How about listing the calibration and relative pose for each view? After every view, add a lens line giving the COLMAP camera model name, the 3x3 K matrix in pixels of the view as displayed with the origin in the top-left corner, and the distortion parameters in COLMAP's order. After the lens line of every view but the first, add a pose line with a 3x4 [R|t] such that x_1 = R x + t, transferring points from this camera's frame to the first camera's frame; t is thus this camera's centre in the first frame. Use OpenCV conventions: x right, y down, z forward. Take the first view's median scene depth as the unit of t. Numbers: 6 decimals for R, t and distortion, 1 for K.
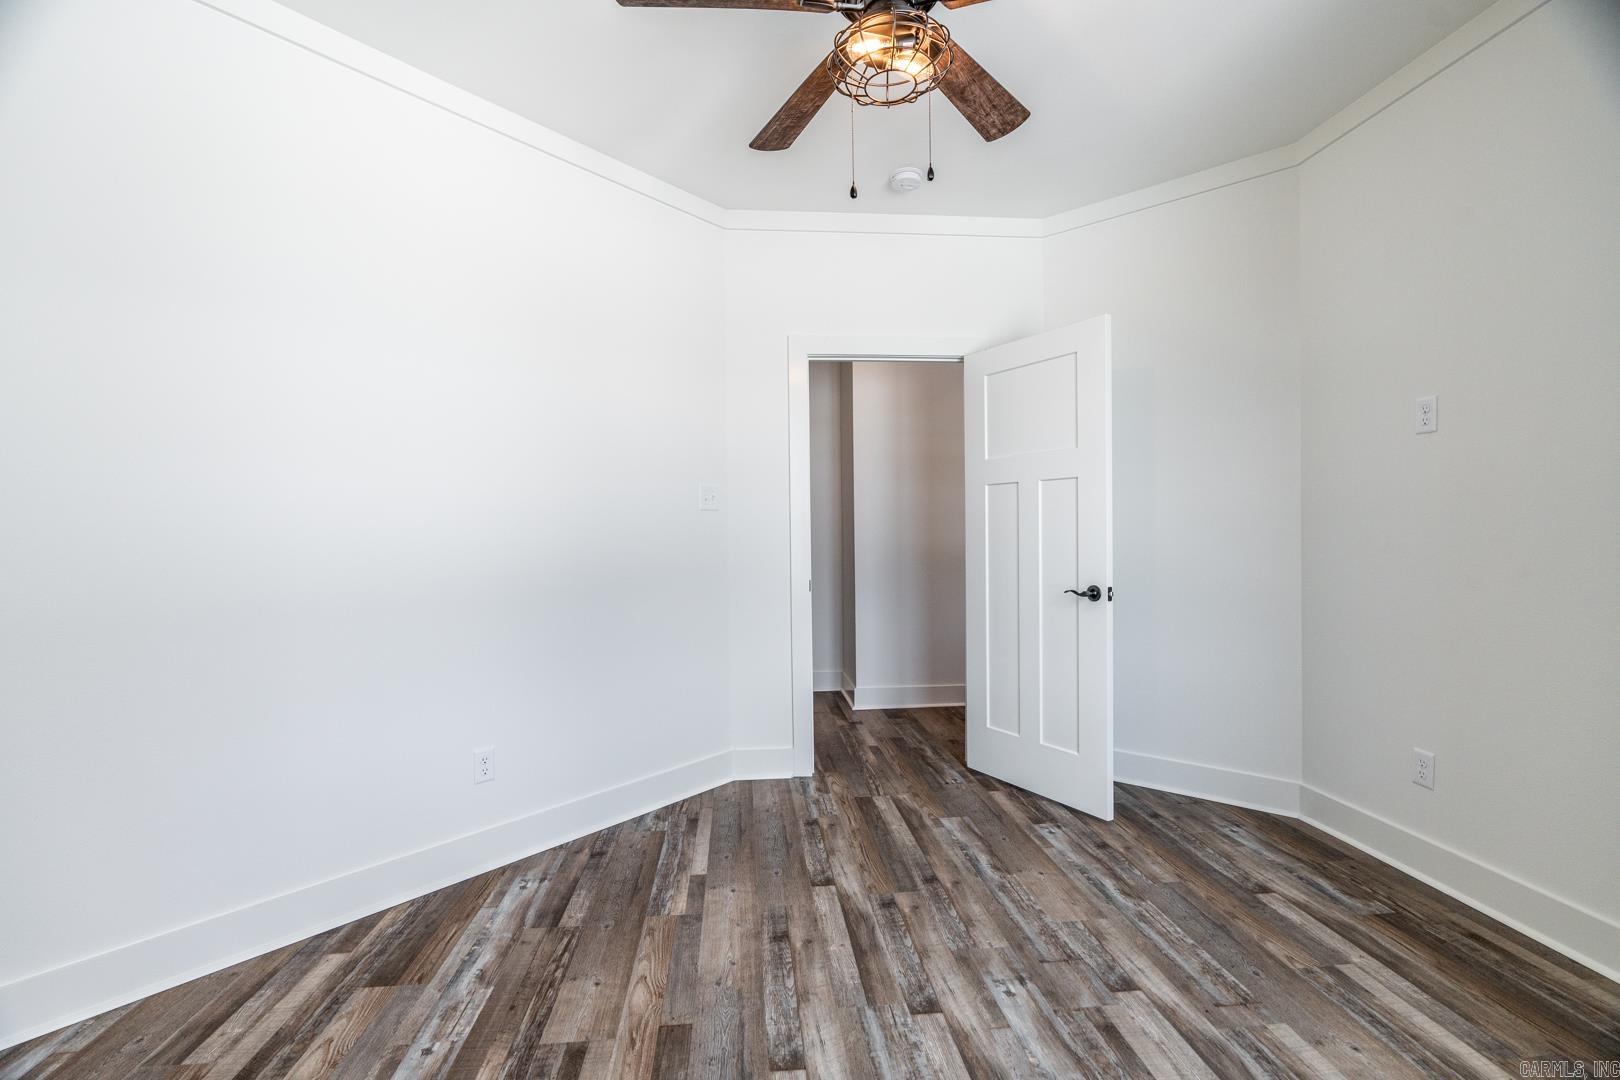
lens RADIAL K [[731.8, 0, 803.2], [0, 731.8, 540.8], [0, 0, 1]] dist [-0.010184, 0.001649]
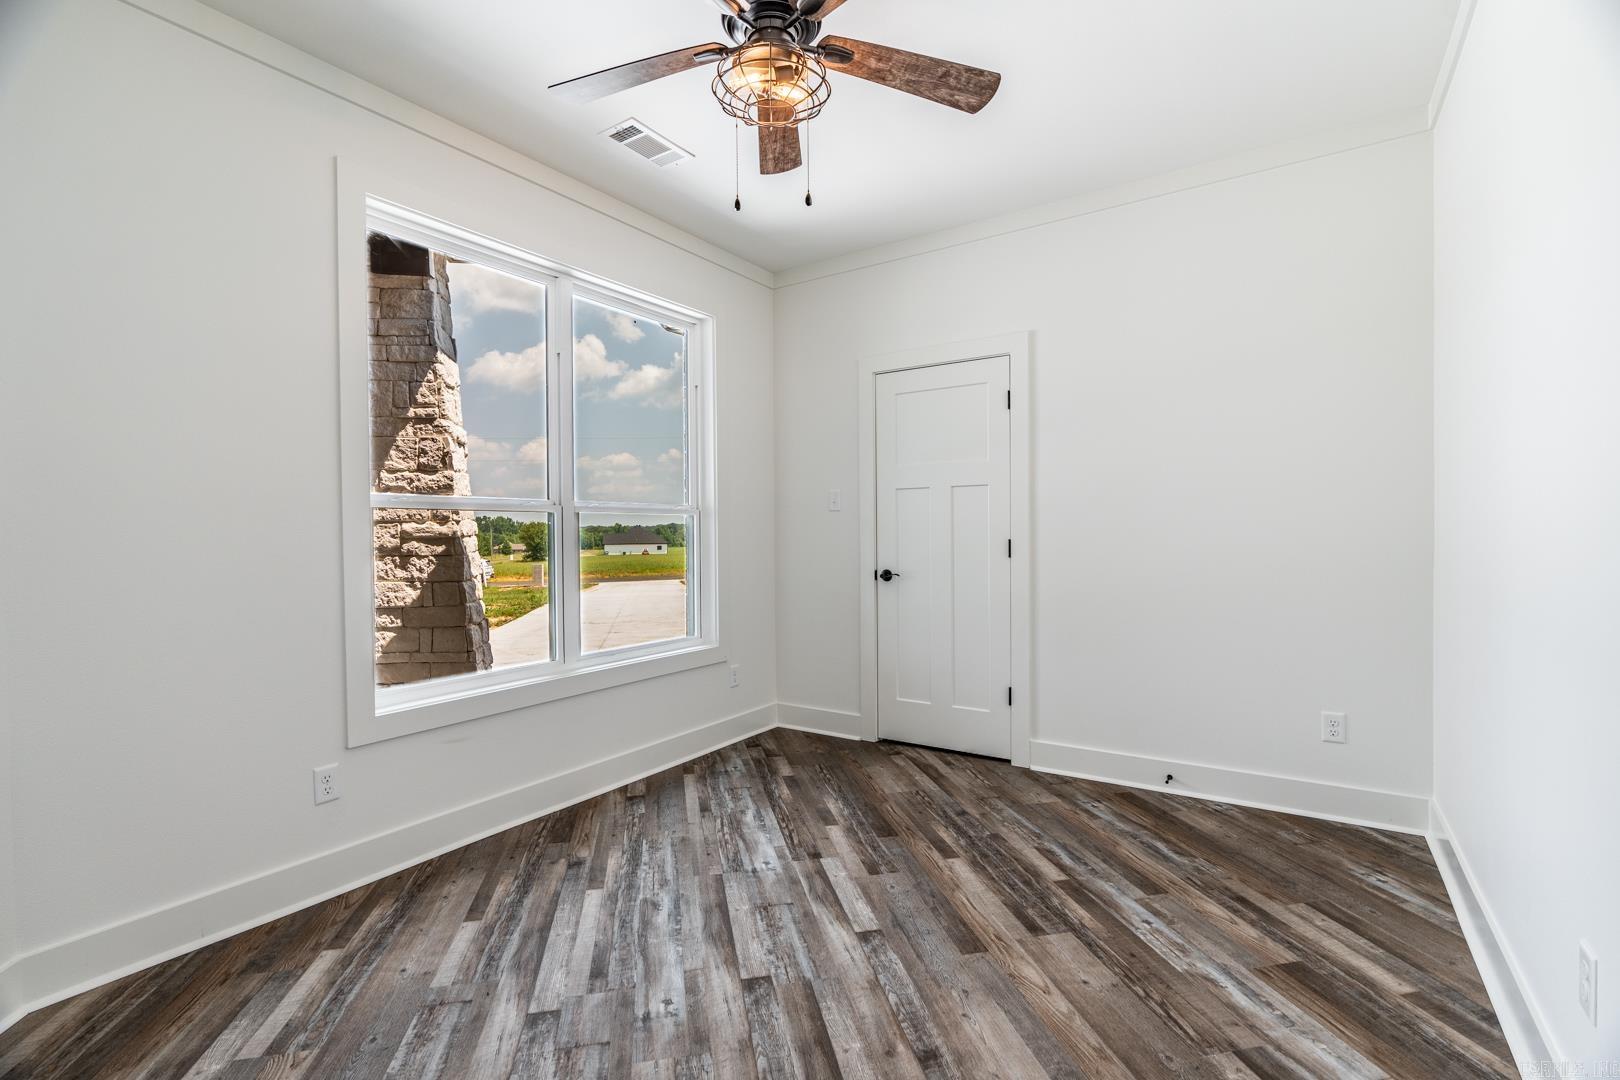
lens RADIAL K [[731.8, 0, 803.2], [0, 731.8, 540.8], [0, 0, 1]] dist [-0.010184, 0.001649]
pose [[-0.994374, 0.024202, -0.103122, 0.186324], [0.021933, 0.999493, 0.023082, -0.017883], [0.103628, 0.020690, -0.994401, 1.967124]]
